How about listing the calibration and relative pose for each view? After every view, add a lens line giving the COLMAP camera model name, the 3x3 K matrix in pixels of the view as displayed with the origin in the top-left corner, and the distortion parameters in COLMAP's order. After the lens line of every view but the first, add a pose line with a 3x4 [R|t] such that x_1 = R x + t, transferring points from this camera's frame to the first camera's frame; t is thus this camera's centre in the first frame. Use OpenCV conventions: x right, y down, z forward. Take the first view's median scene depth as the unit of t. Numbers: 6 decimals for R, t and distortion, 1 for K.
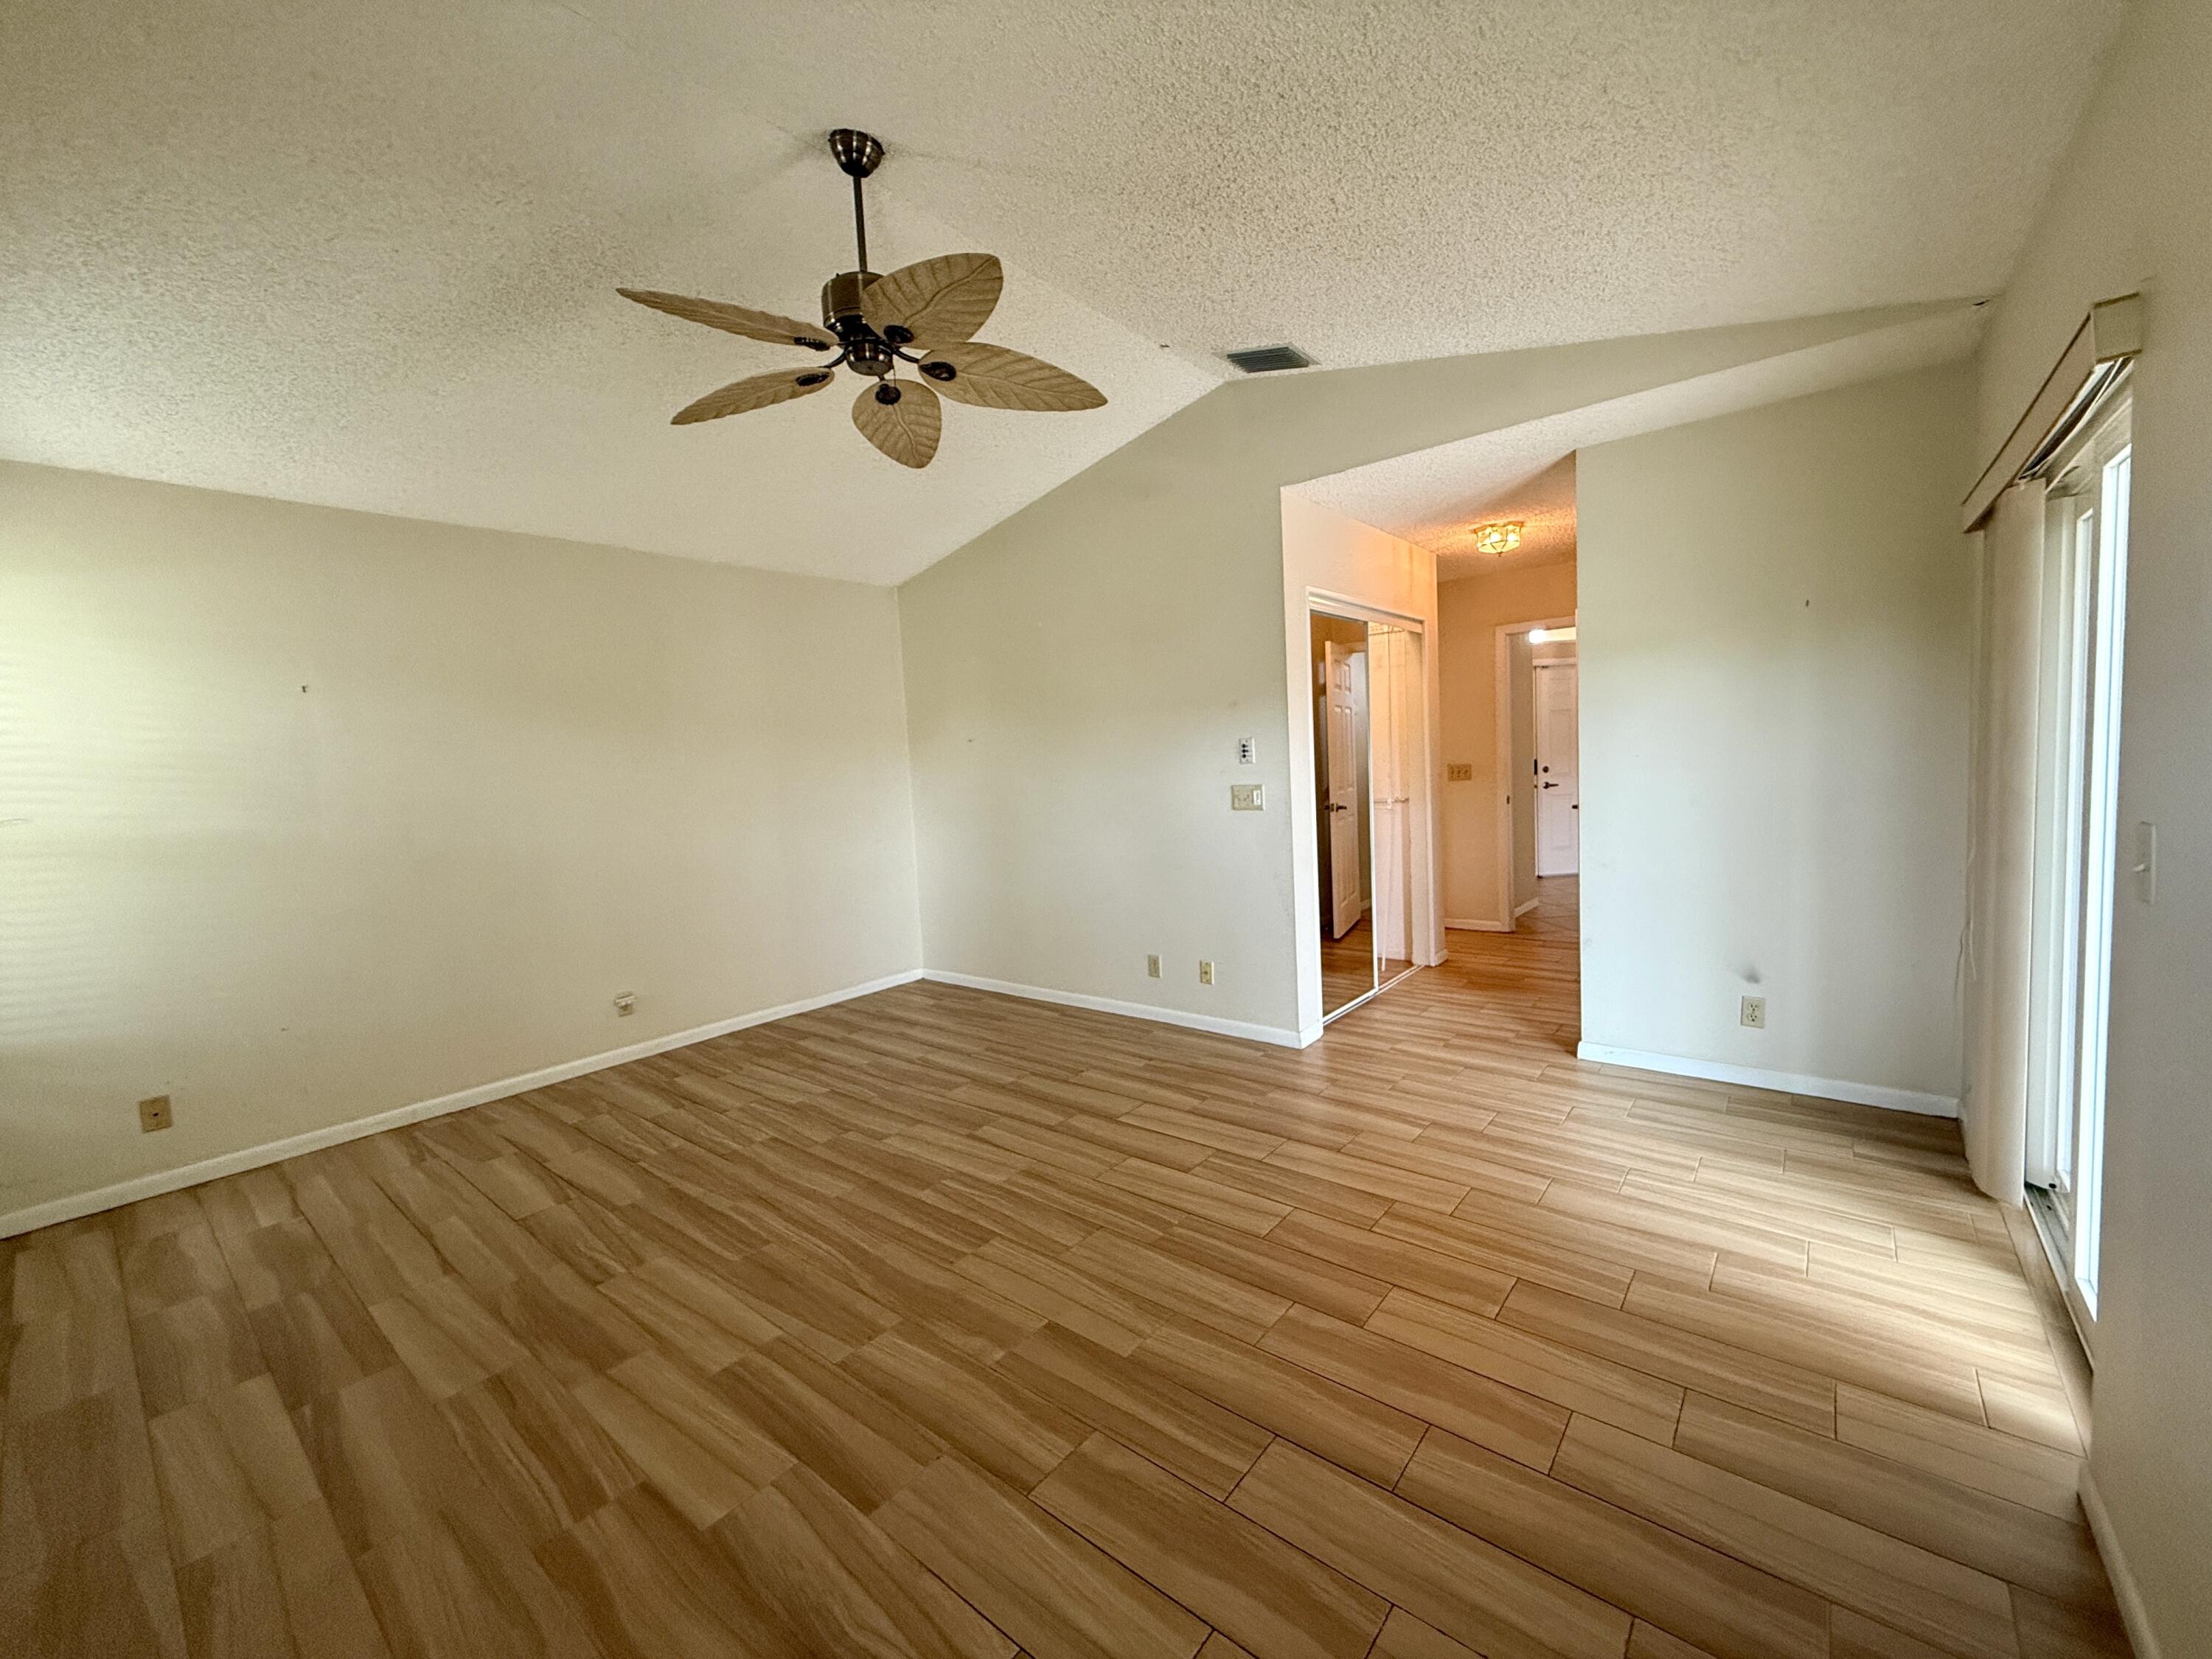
lens RADIAL K [[881.0, 0, 1097.1], [0, 881.0, 827.9], [0, 0, 1]] dist [-0.000234, 0.000137]
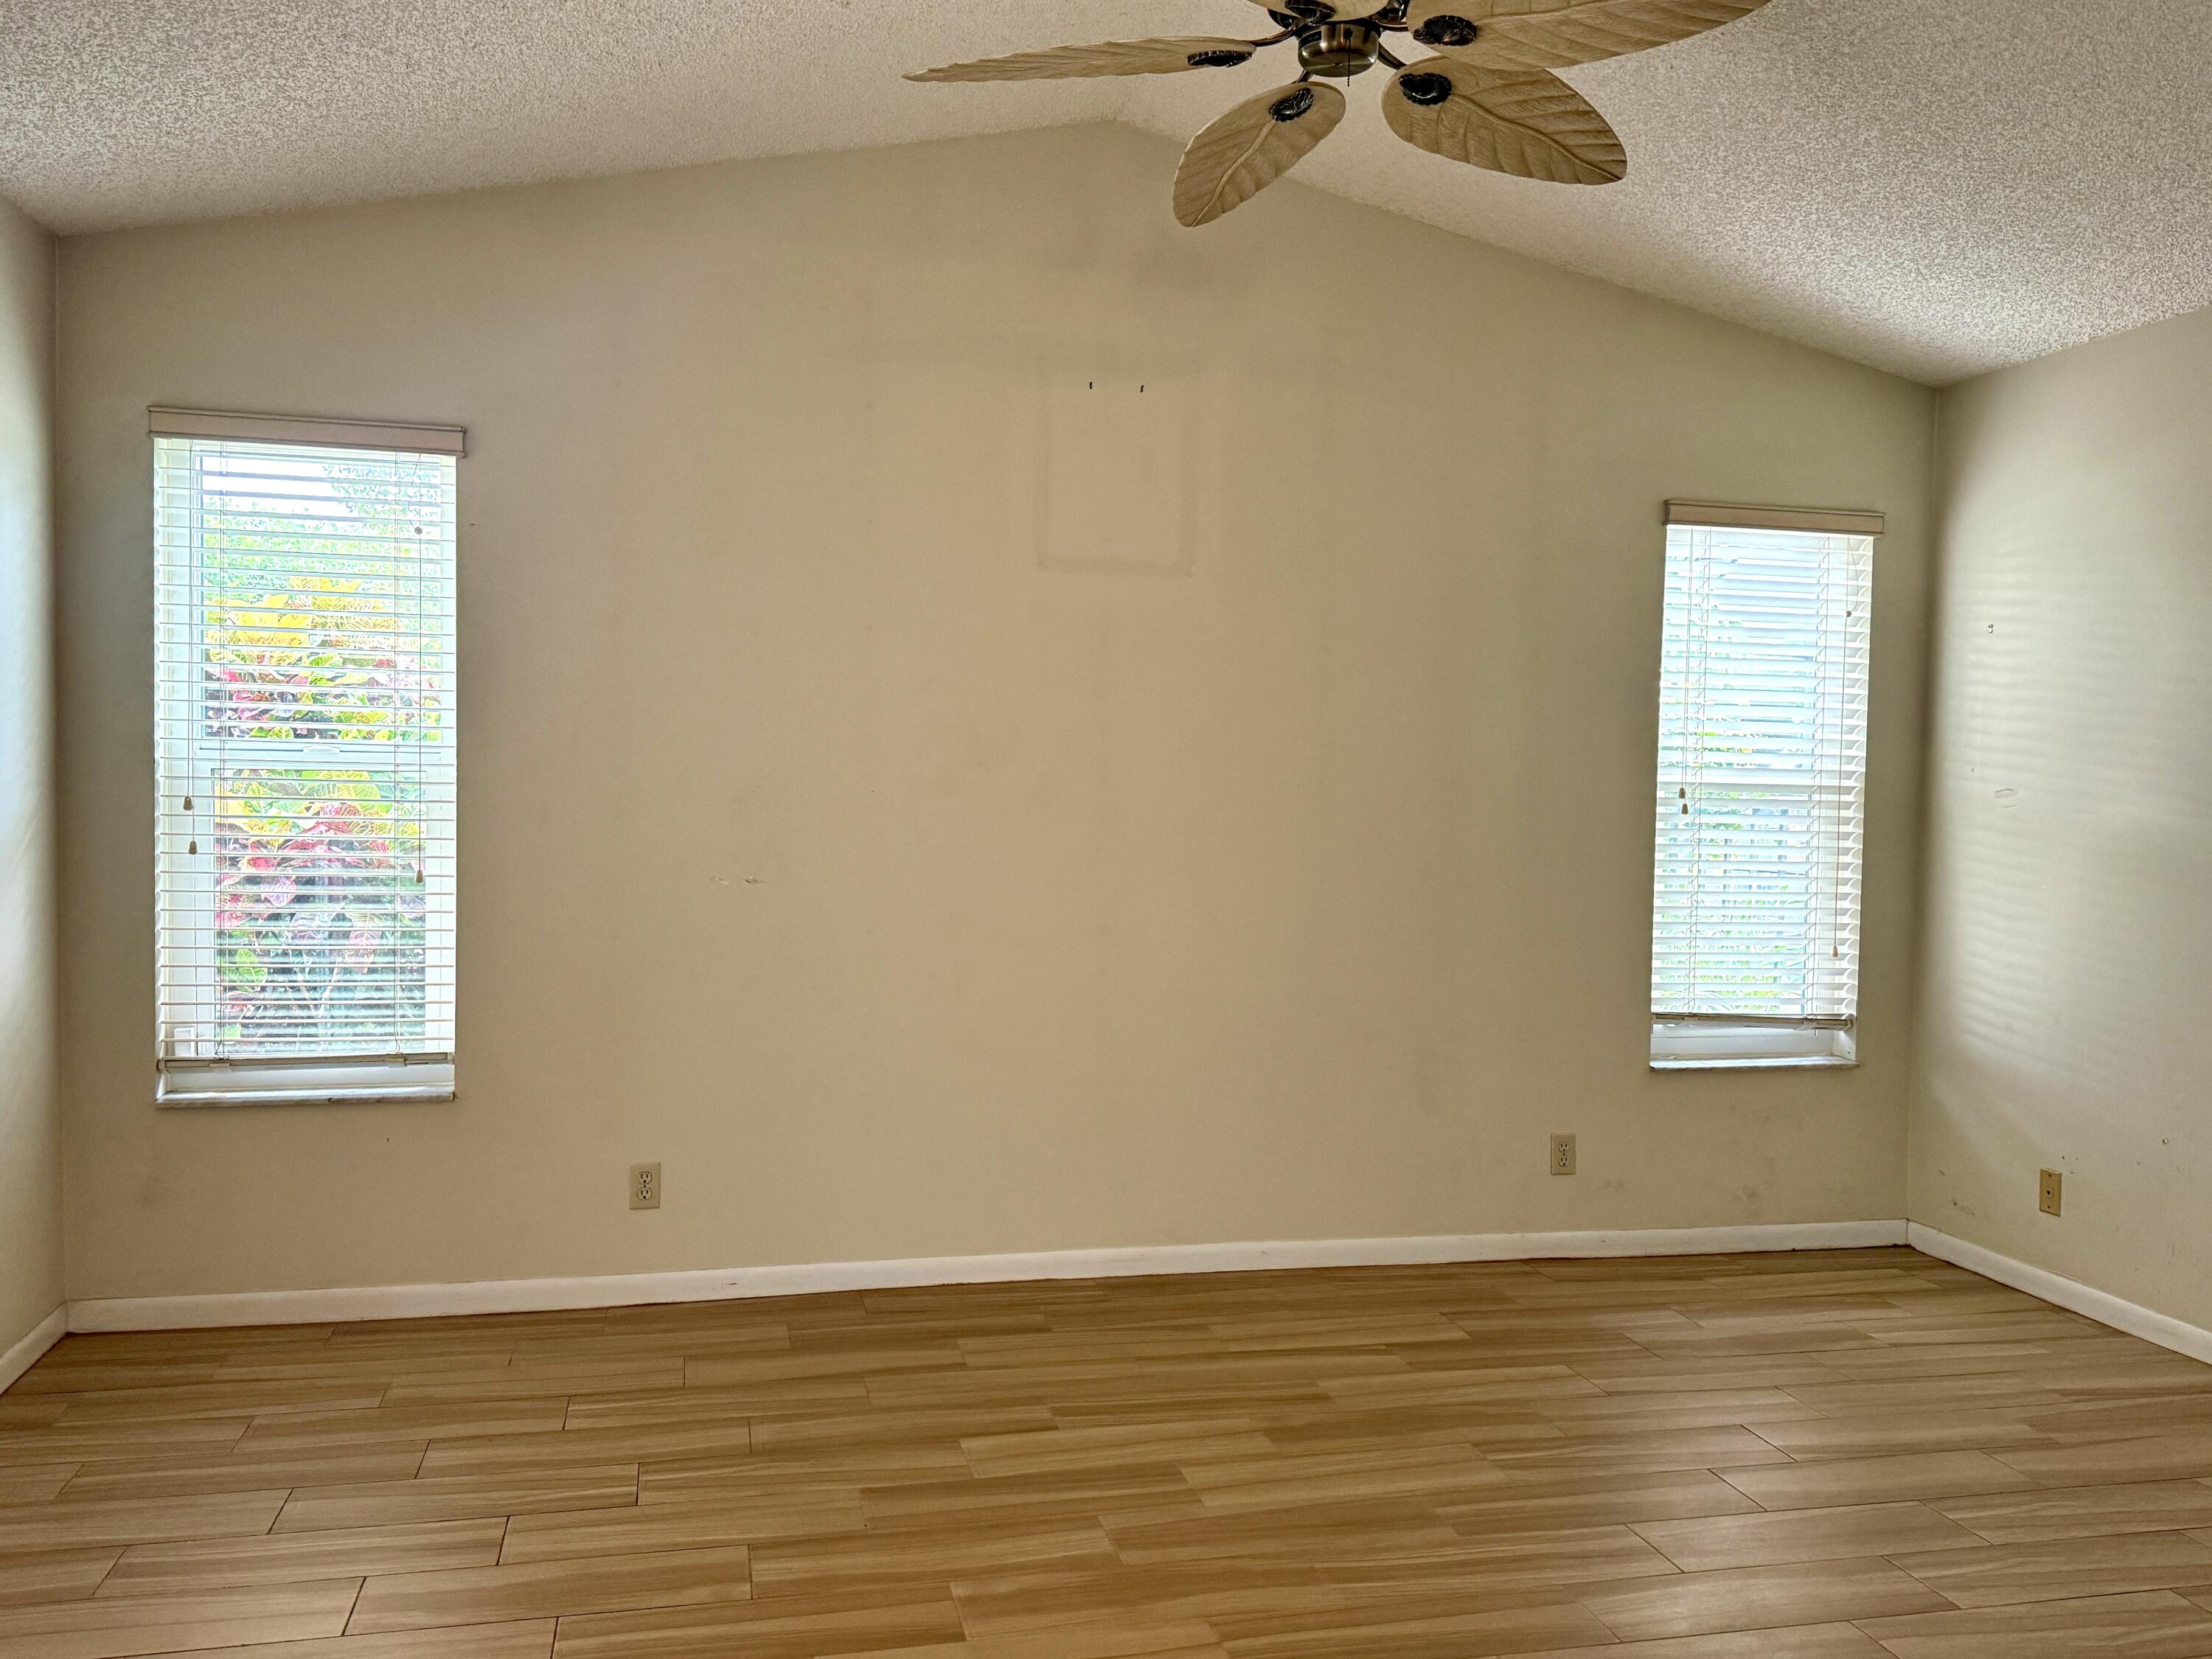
lens RADIAL K [[1777.0, 0, 1106.0], [0, 1777.0, 829.5], [0, 0, 1]] dist [0.049954, 0.000927]
pose [[-0.597950, 0.068429, -0.798607, 0.577116], [-0.047840, 0.991526, 0.120779, -0.117666], [0.800105, 0.110425, -0.589609, 1.169729]]
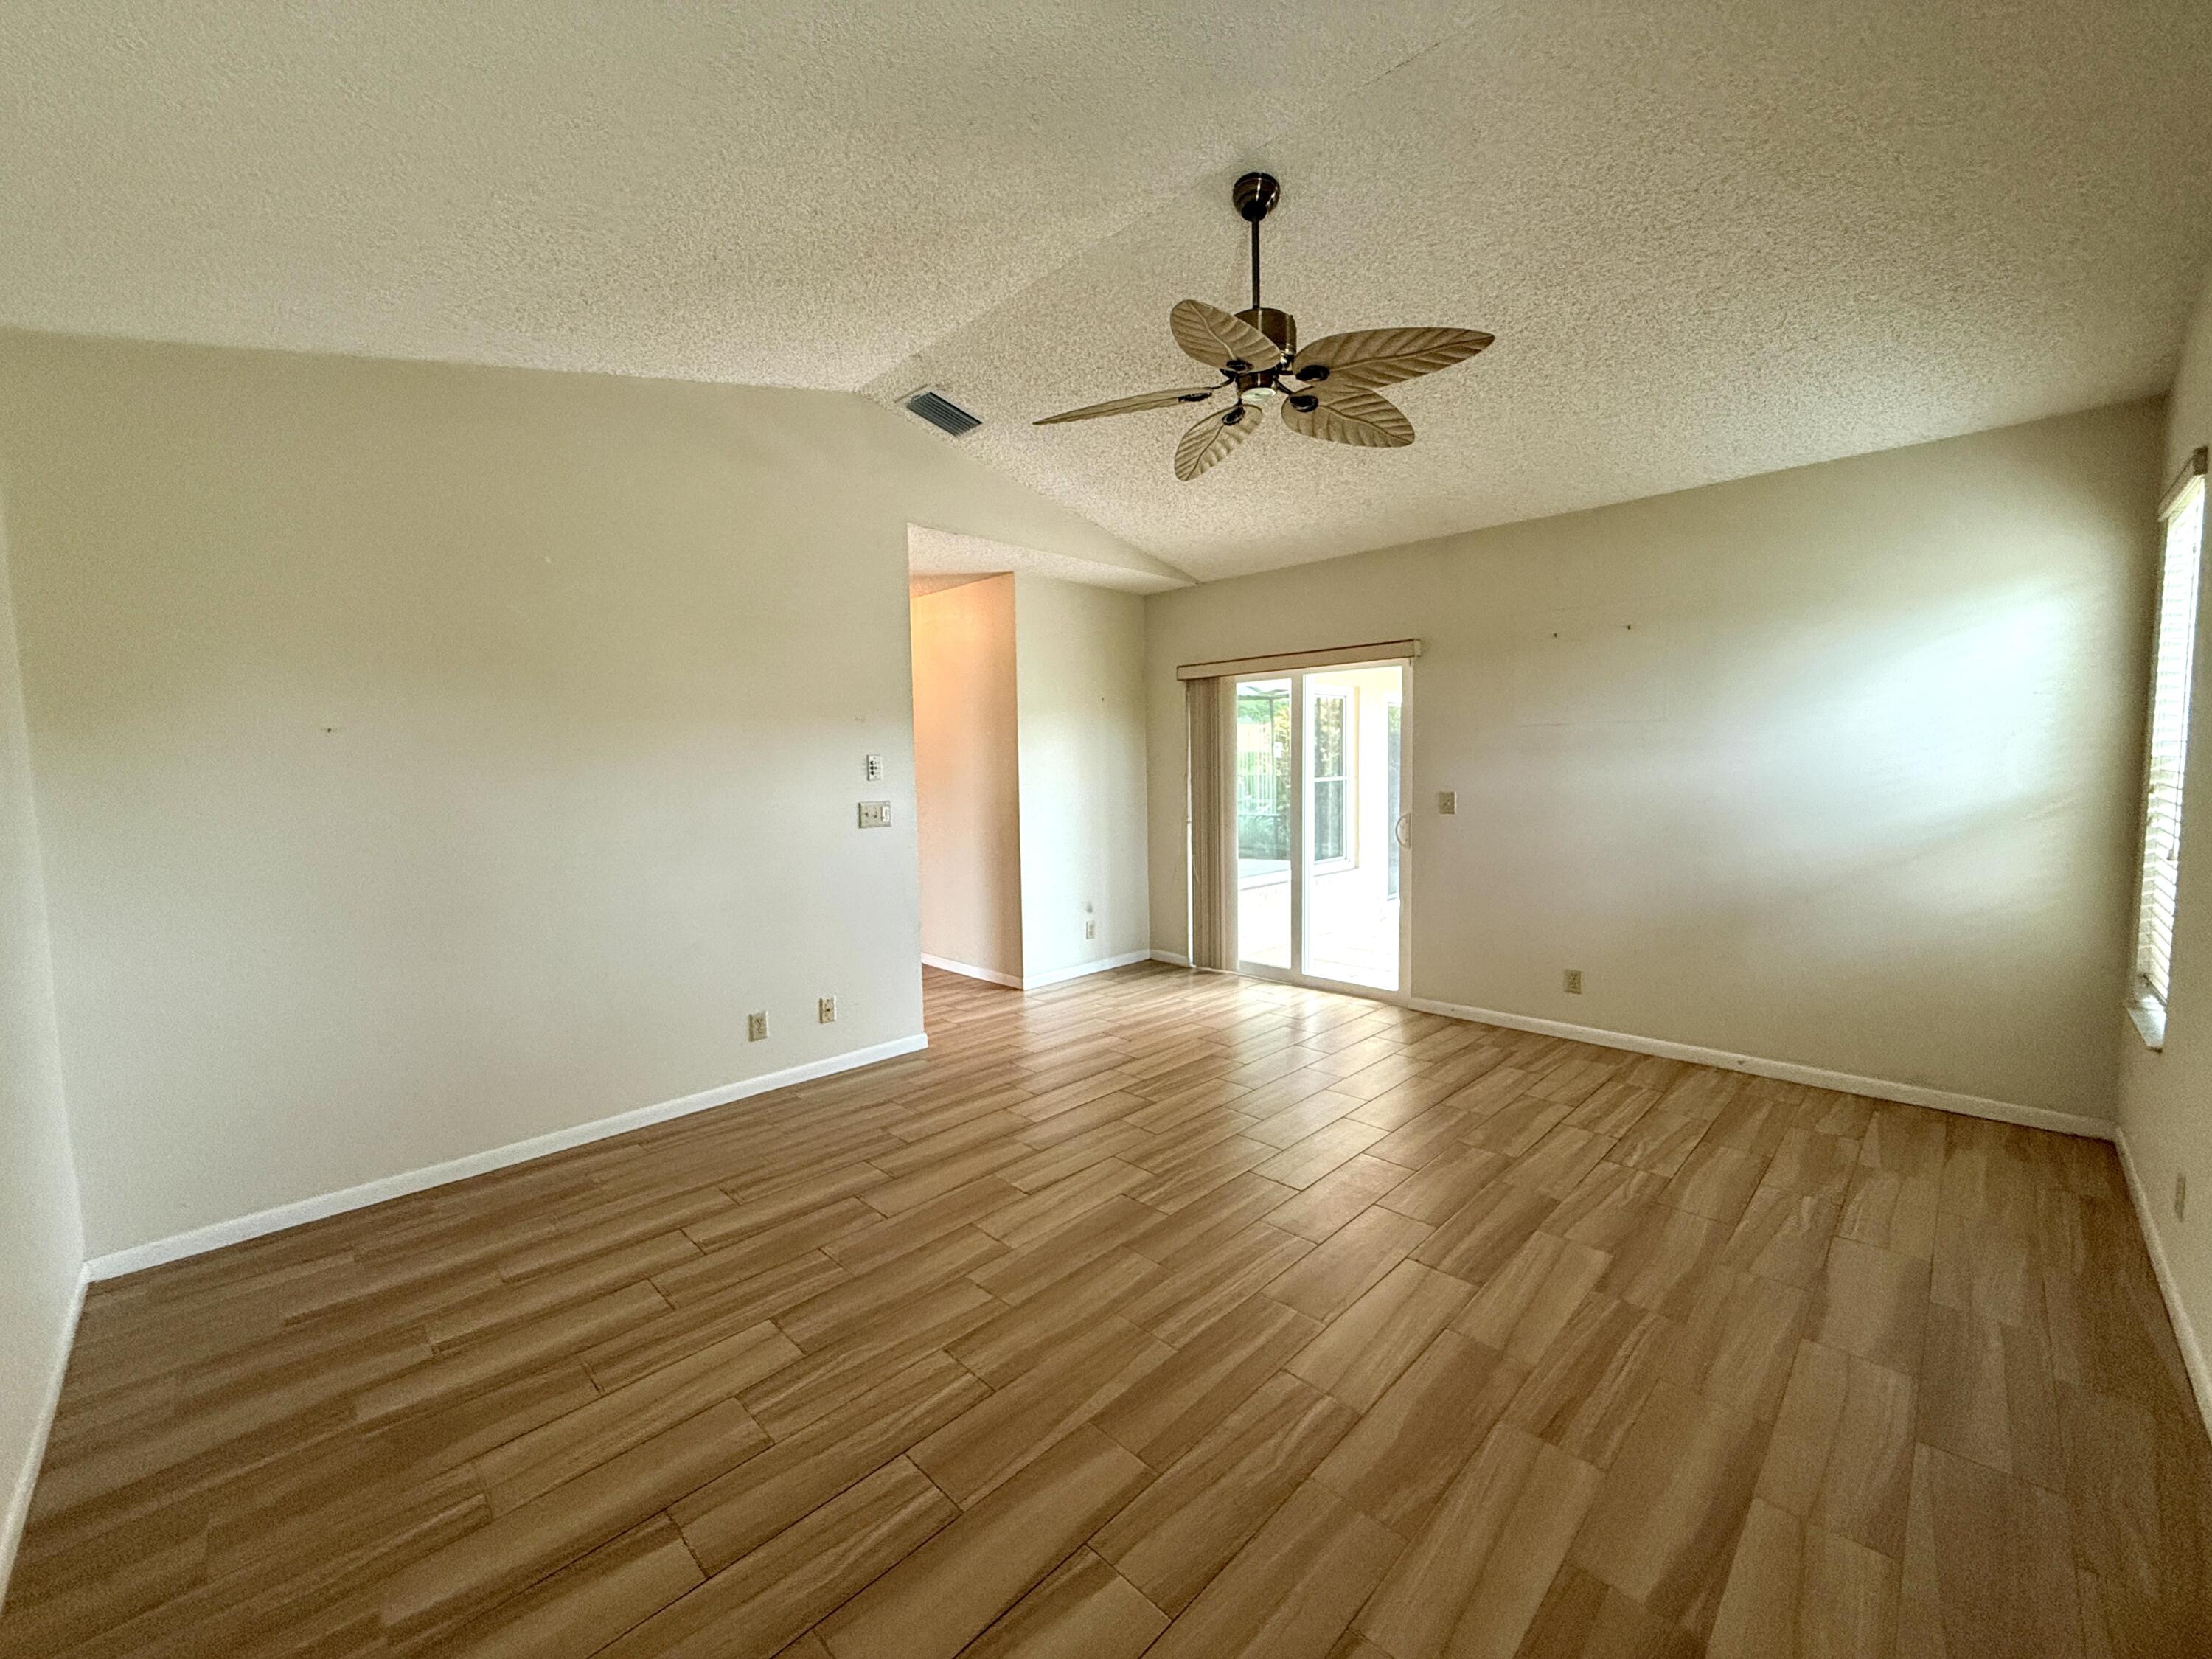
lens RADIAL K [[881.0, 0, 1097.1], [0, 881.0, 827.9], [0, 0, 1]] dist [-0.000234, 0.000137]
pose [[0.096124, -0.023234, 0.995098, -0.987664], [0.089676, 0.995864, 0.014590, -0.014800], [-0.991321, 0.087834, 0.097810, 0.815713]]
